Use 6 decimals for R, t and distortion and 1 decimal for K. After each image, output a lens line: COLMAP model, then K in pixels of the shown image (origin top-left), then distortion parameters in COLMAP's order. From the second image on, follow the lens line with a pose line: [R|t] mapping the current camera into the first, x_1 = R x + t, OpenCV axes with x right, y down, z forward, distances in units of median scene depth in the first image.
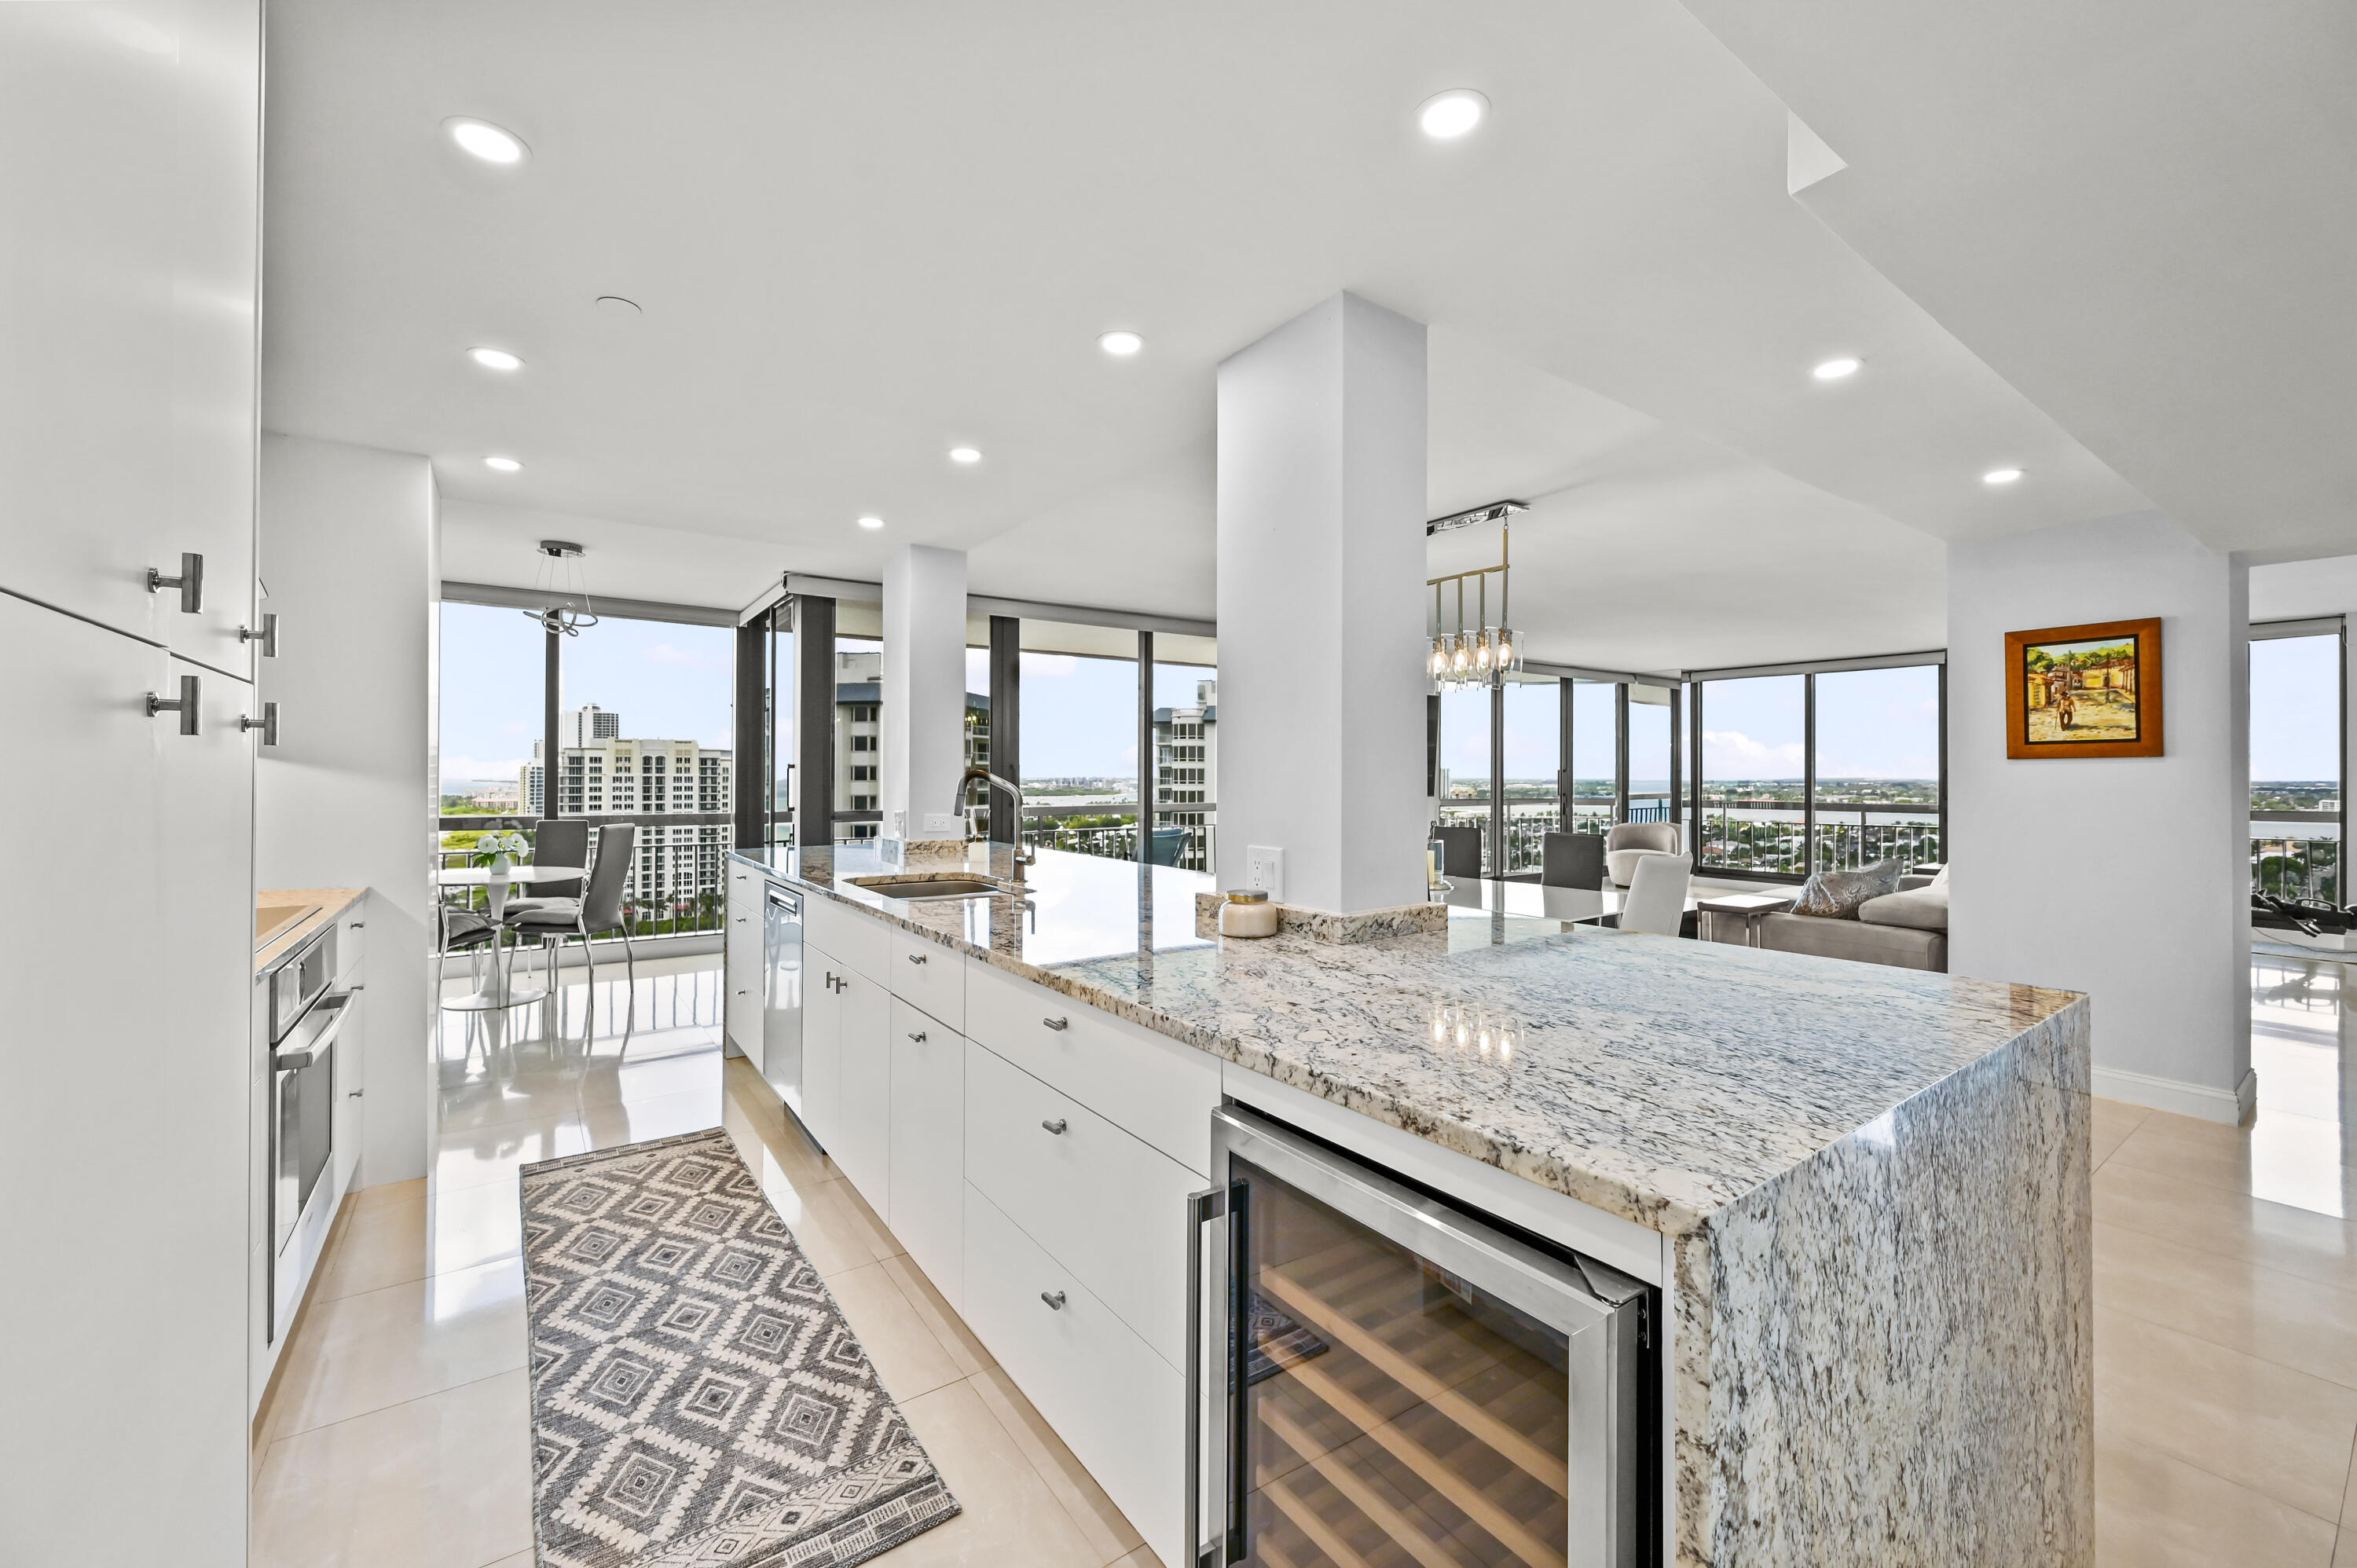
lens RADIAL K [[931.8, 0, 1181.6], [0, 931.8, 764.0], [0, 0, 1]] dist [0.003663, -0.000953]
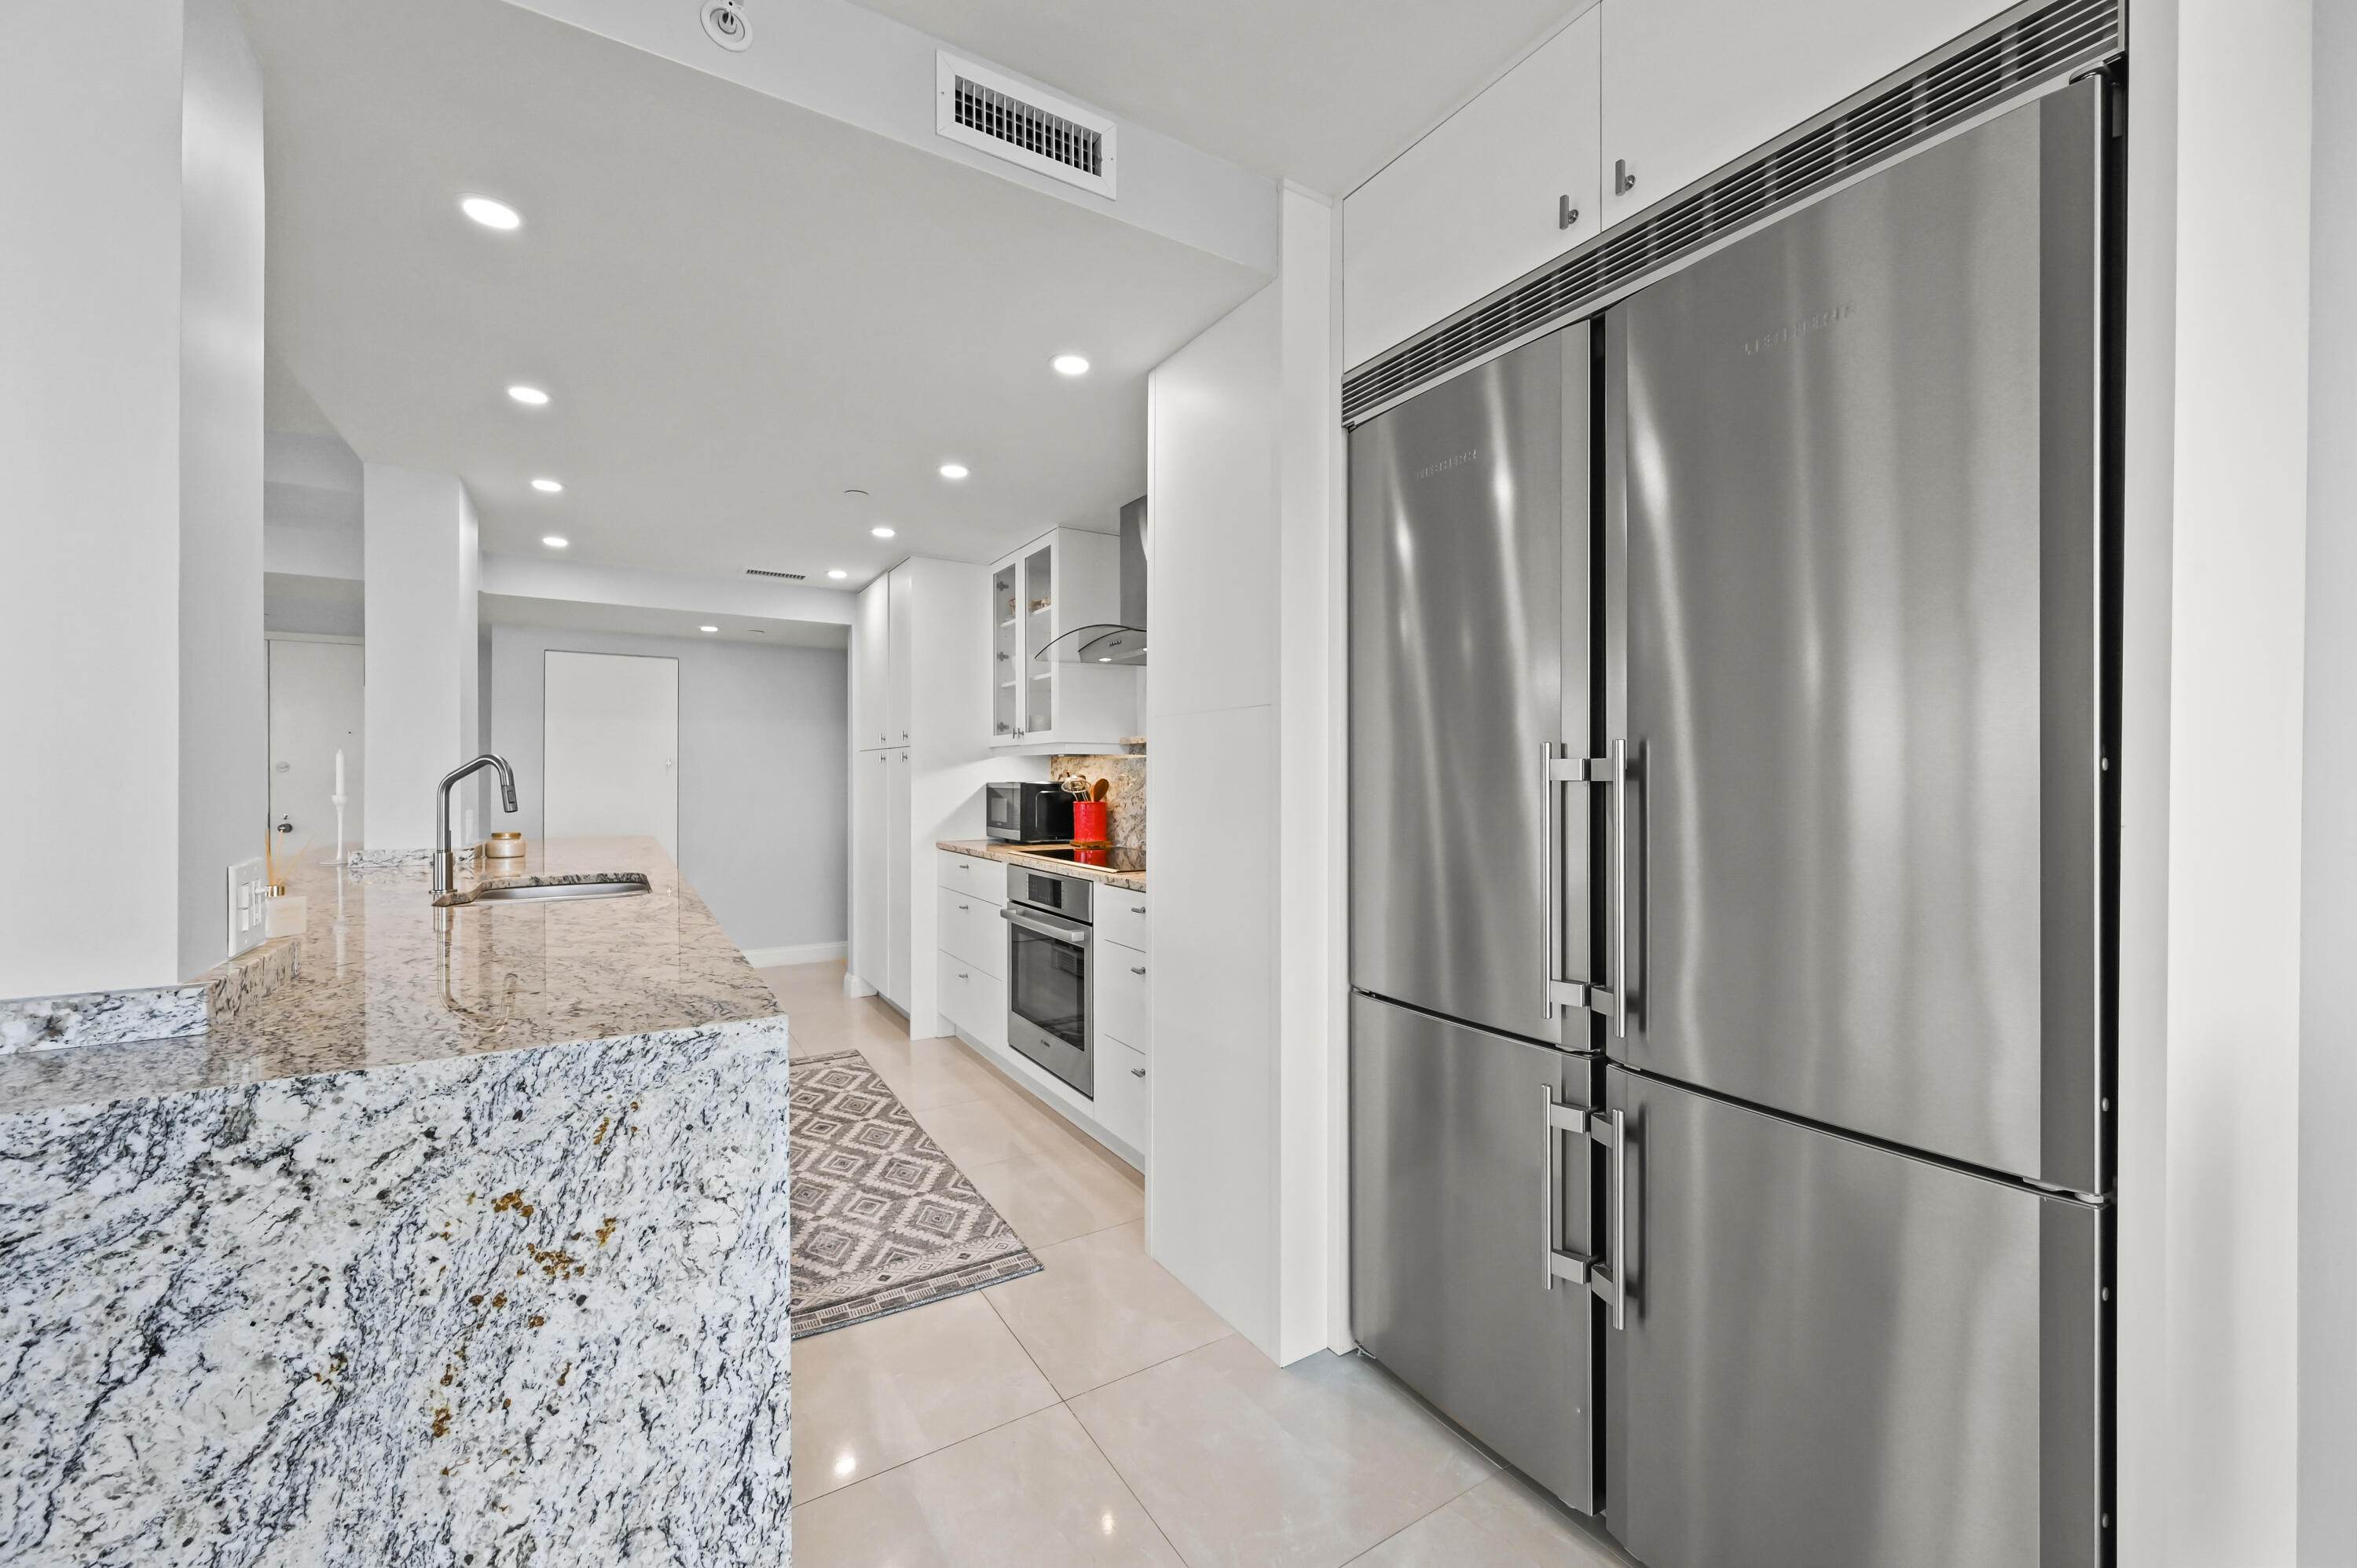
lens RADIAL K [[931.8, 0, 1184.1], [0, 931.8, 786.2], [0, 0, 1]] dist [0.003663, -0.000953]
pose [[-0.996291, -0.000484, 0.086045, -1.116588], [-0.001688, 0.999902, -0.013919, 0.056933], [-0.086030, -0.014013, -0.996194, 2.211785]]
